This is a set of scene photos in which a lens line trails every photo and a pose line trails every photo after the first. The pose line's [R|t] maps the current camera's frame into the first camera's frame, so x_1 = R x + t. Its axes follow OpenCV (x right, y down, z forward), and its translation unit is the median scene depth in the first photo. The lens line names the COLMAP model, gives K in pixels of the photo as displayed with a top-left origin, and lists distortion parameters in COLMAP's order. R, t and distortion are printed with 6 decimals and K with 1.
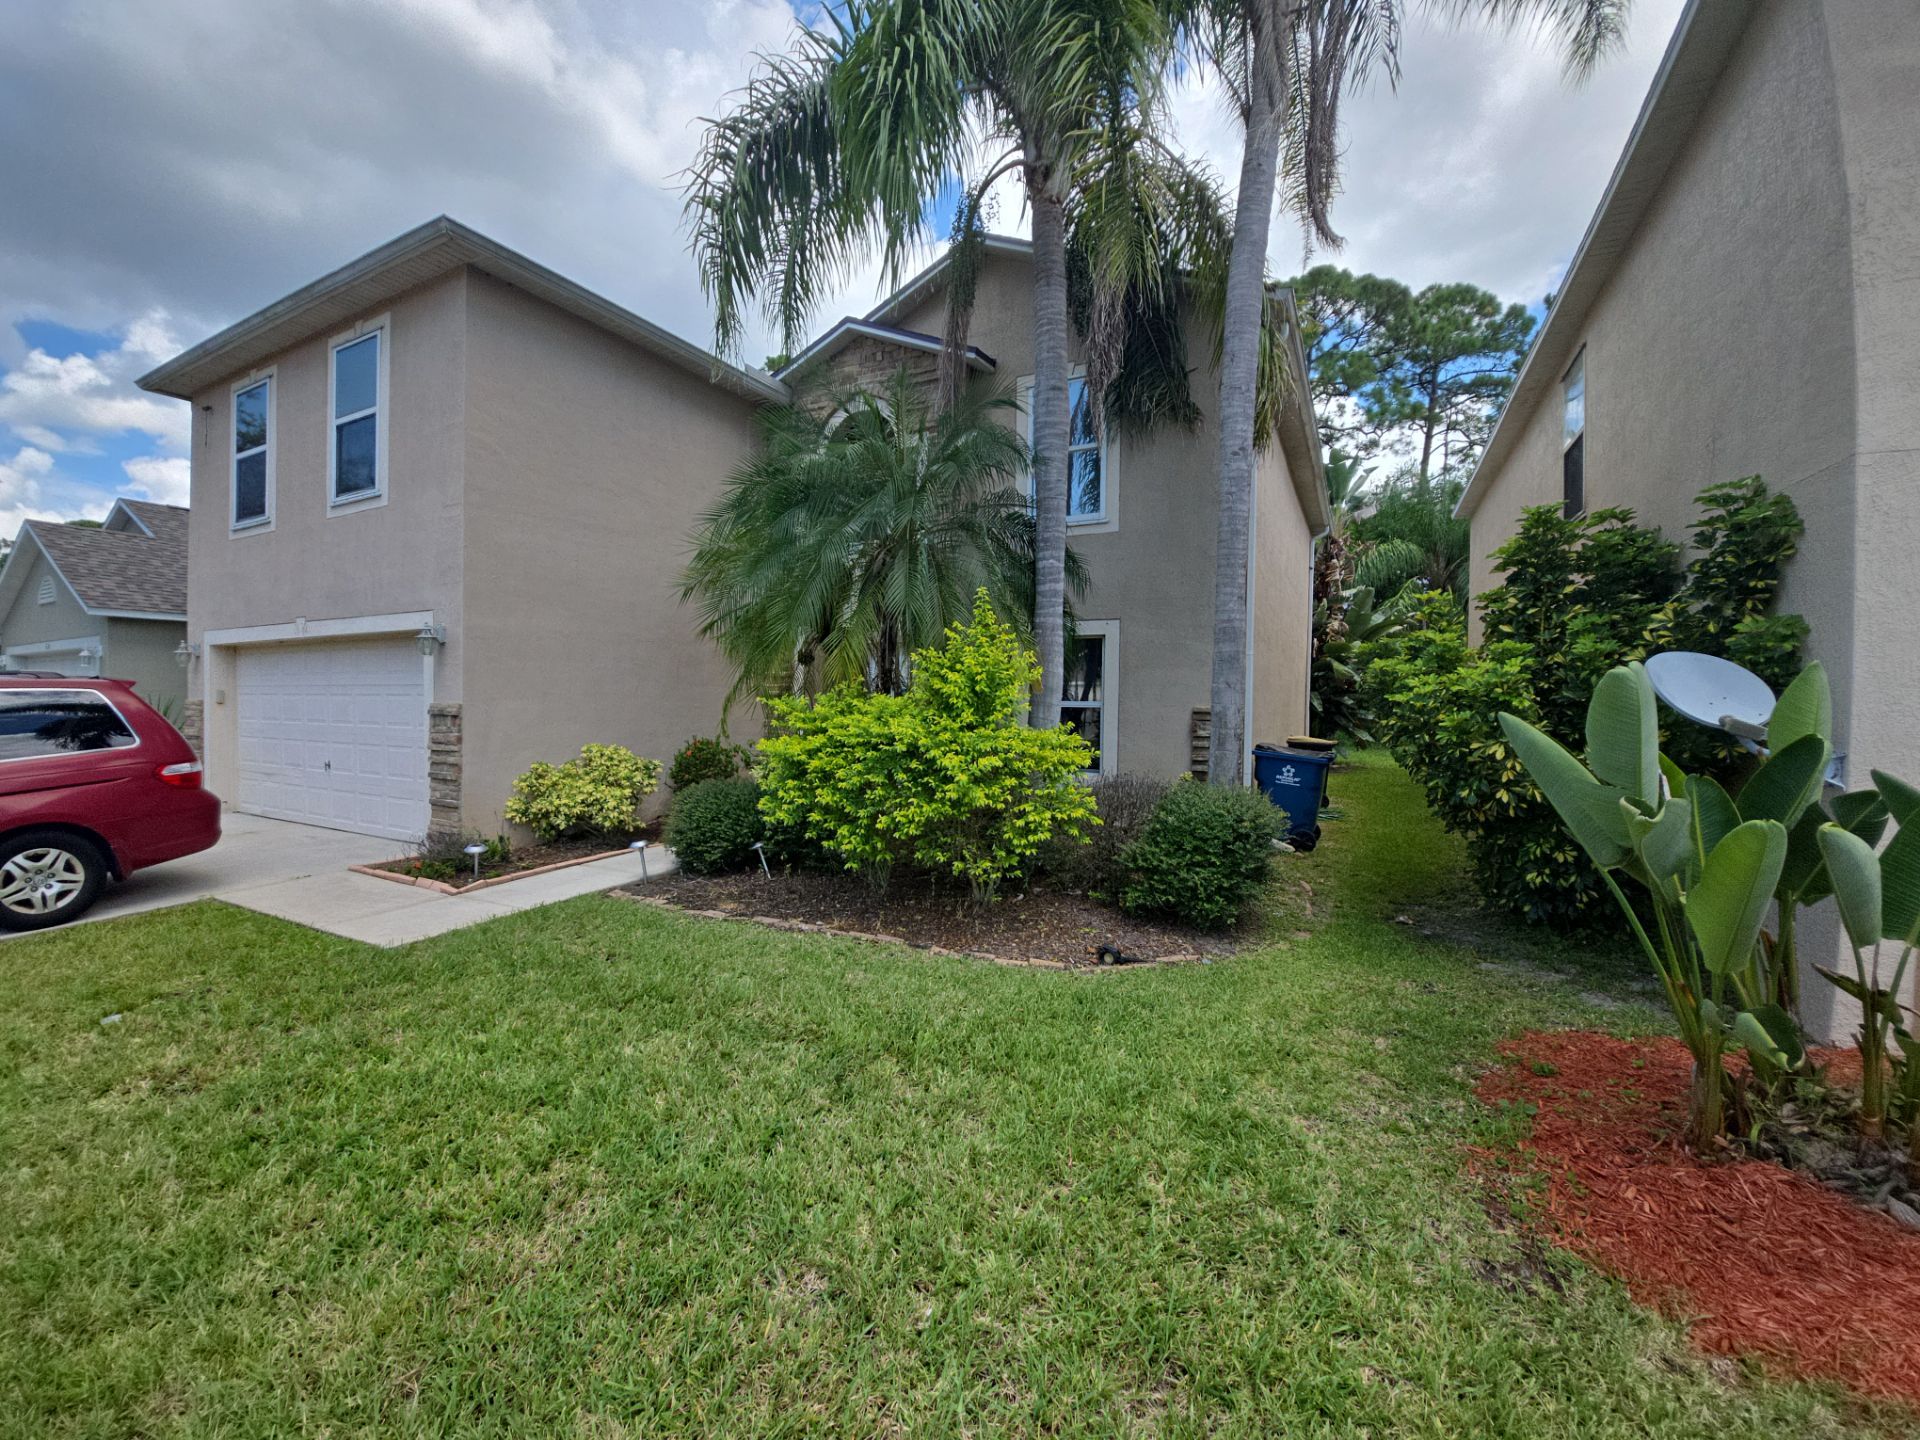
lens RADIAL K [[774.5, 0, 953.7], [0, 774.5, 715.9], [0, 0, 1]] dist [0.000605, -0.009614]
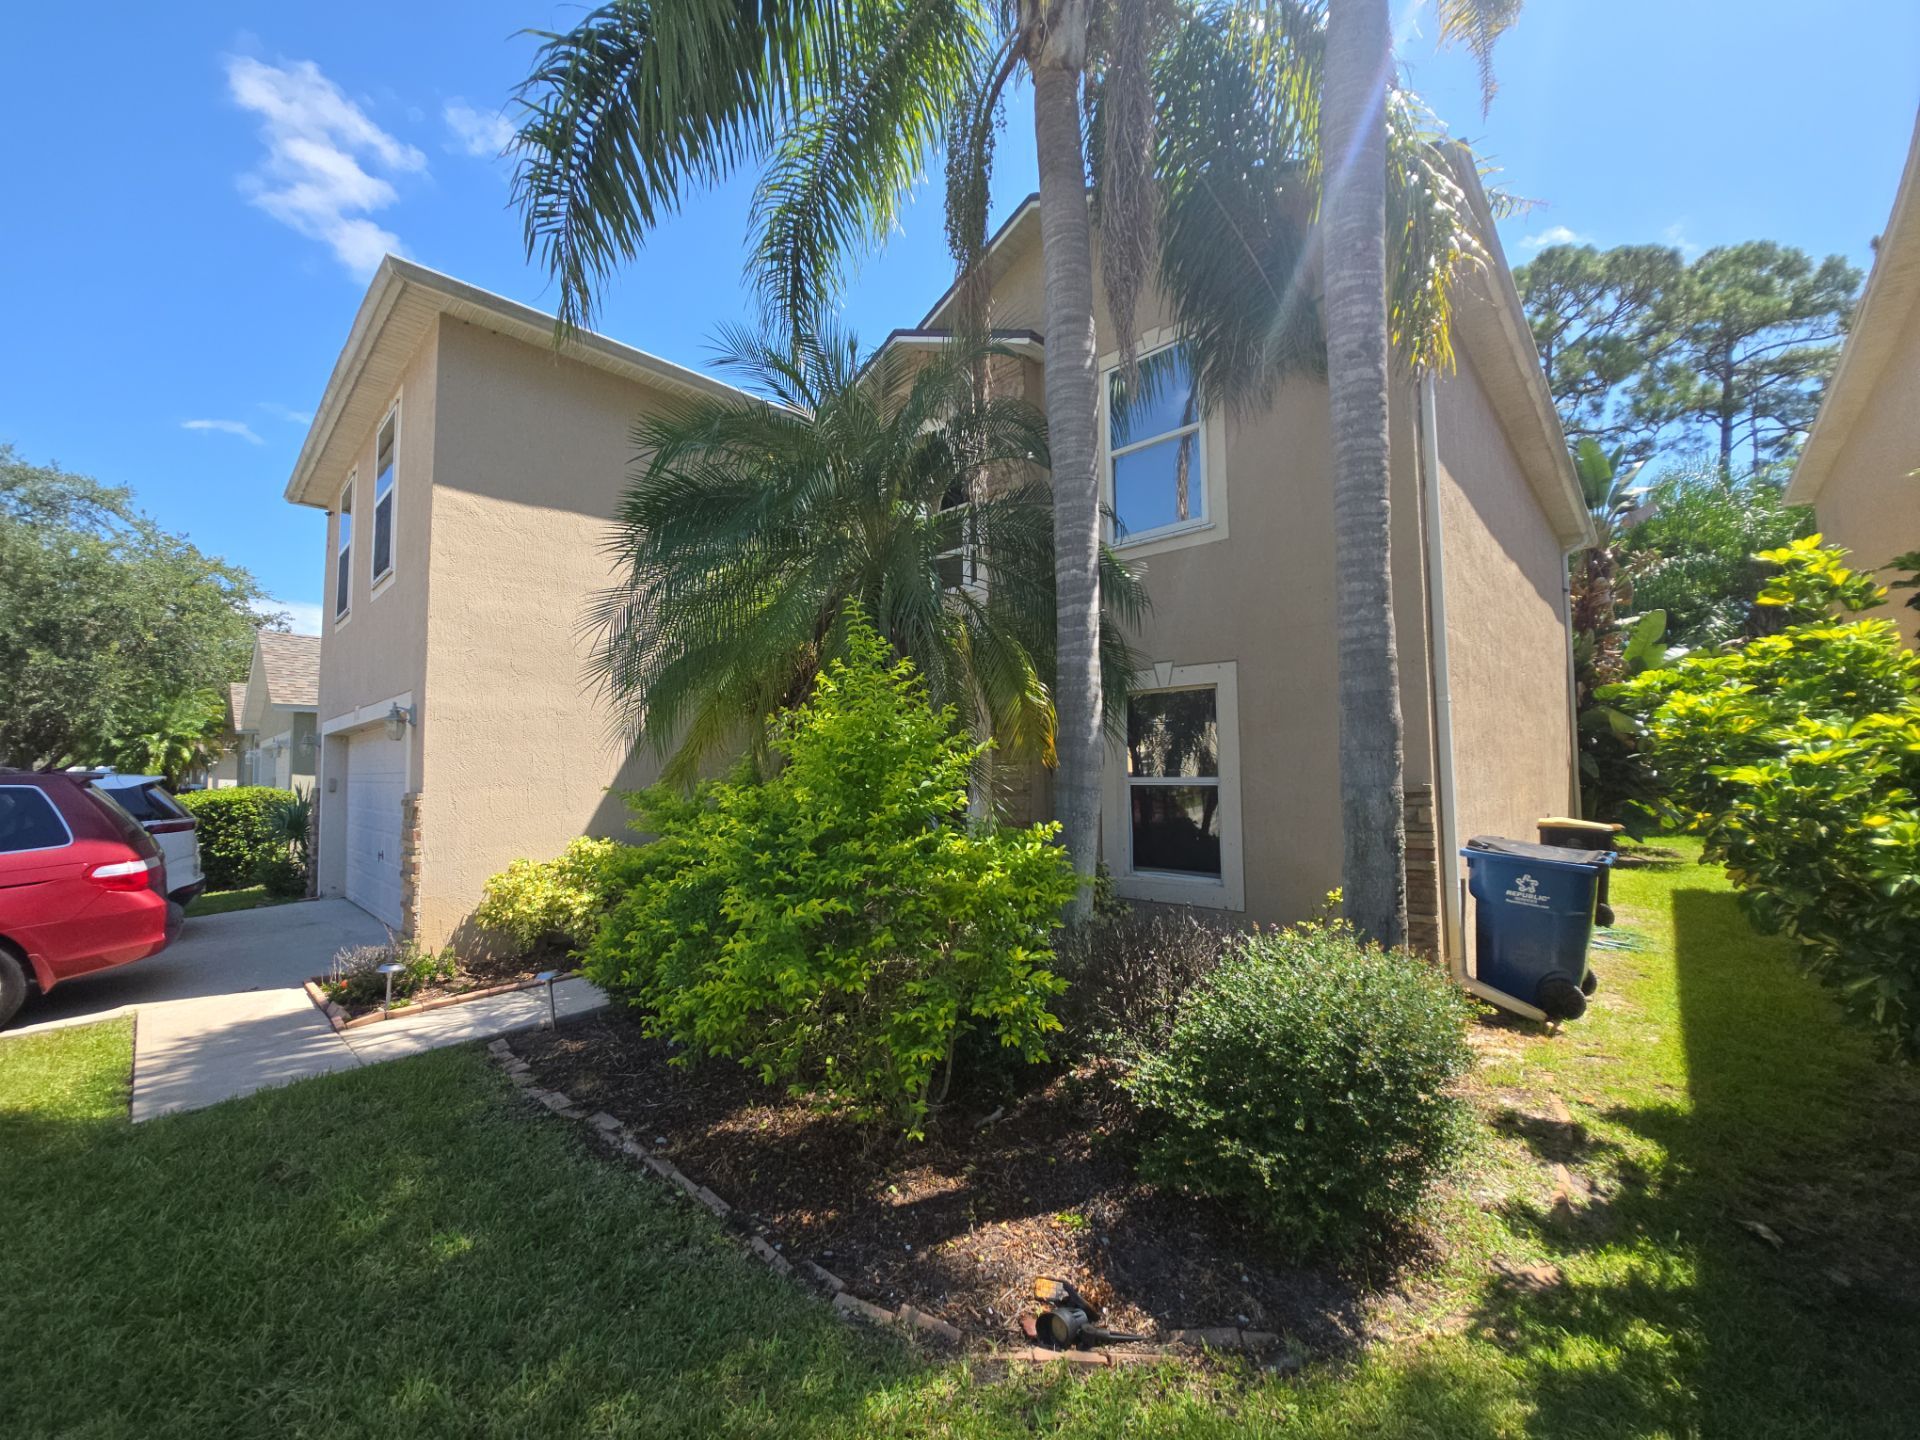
lens RADIAL K [[760.6, 0, 953.5], [0, 760.6, 719.7], [0, 0, 1]] dist [-0.002890, -0.007696]
pose [[0.963956, -0.036480, -0.263550, 0.129316], [0.014045, 0.996152, -0.086515, -0.011338], [0.265692, 0.079695, 0.960758, 0.235829]]
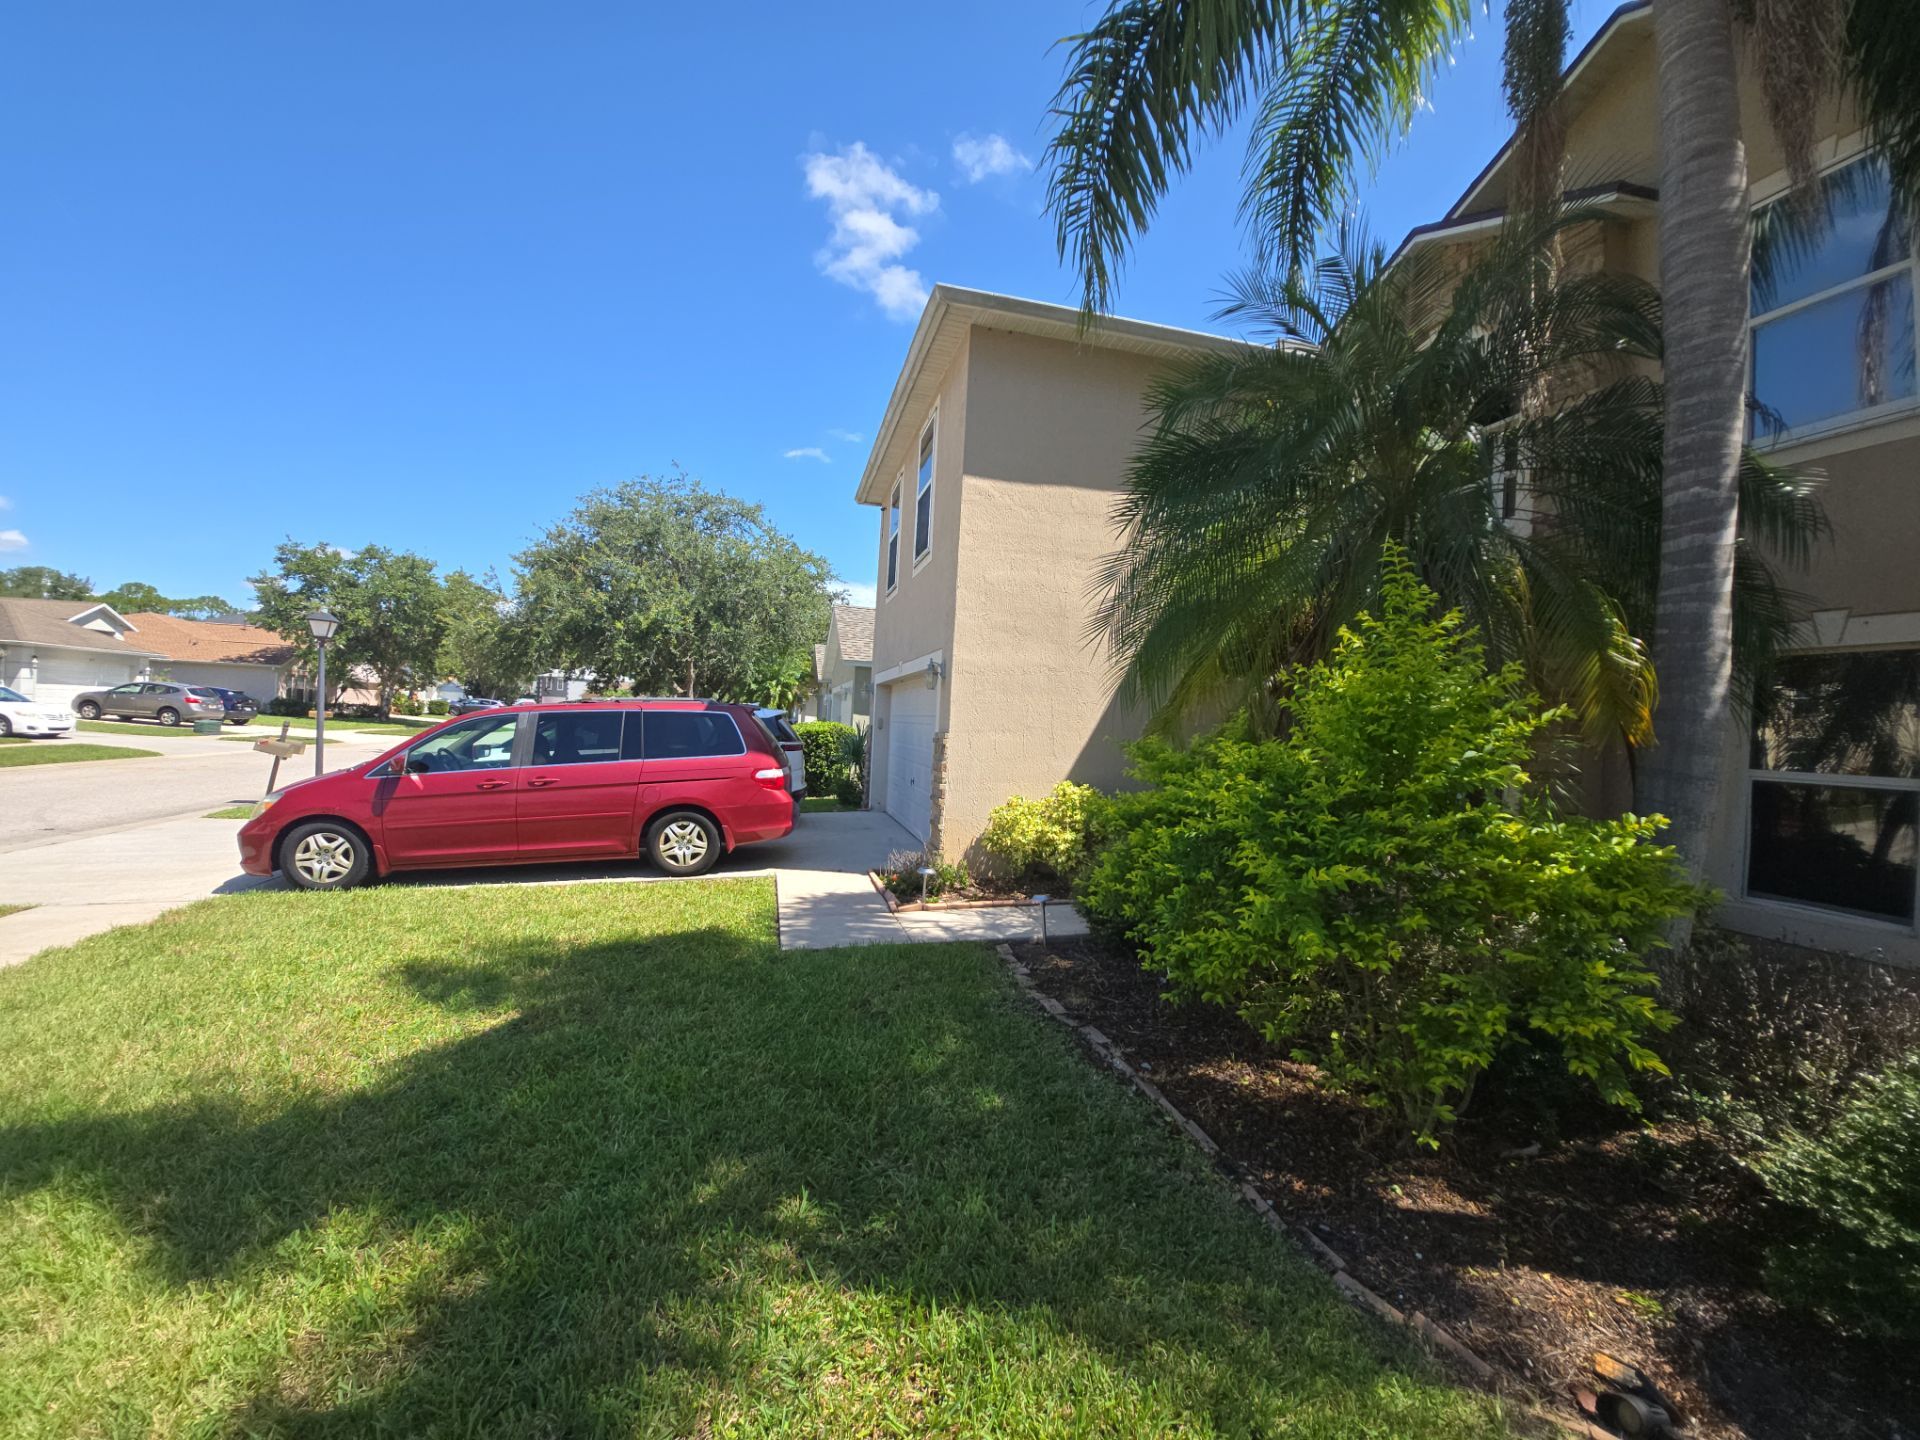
lens RADIAL K [[758.6, 0, 960.0], [0, 758.6, 720.0], [0, 0, 1]] dist [-0.000925, -0.009493]
pose [[0.669850, 0.022089, -0.742168, 0.114221], [-0.057332, 0.998112, -0.022039, -0.008419], [0.740280, 0.057313, 0.669852, 0.220883]]
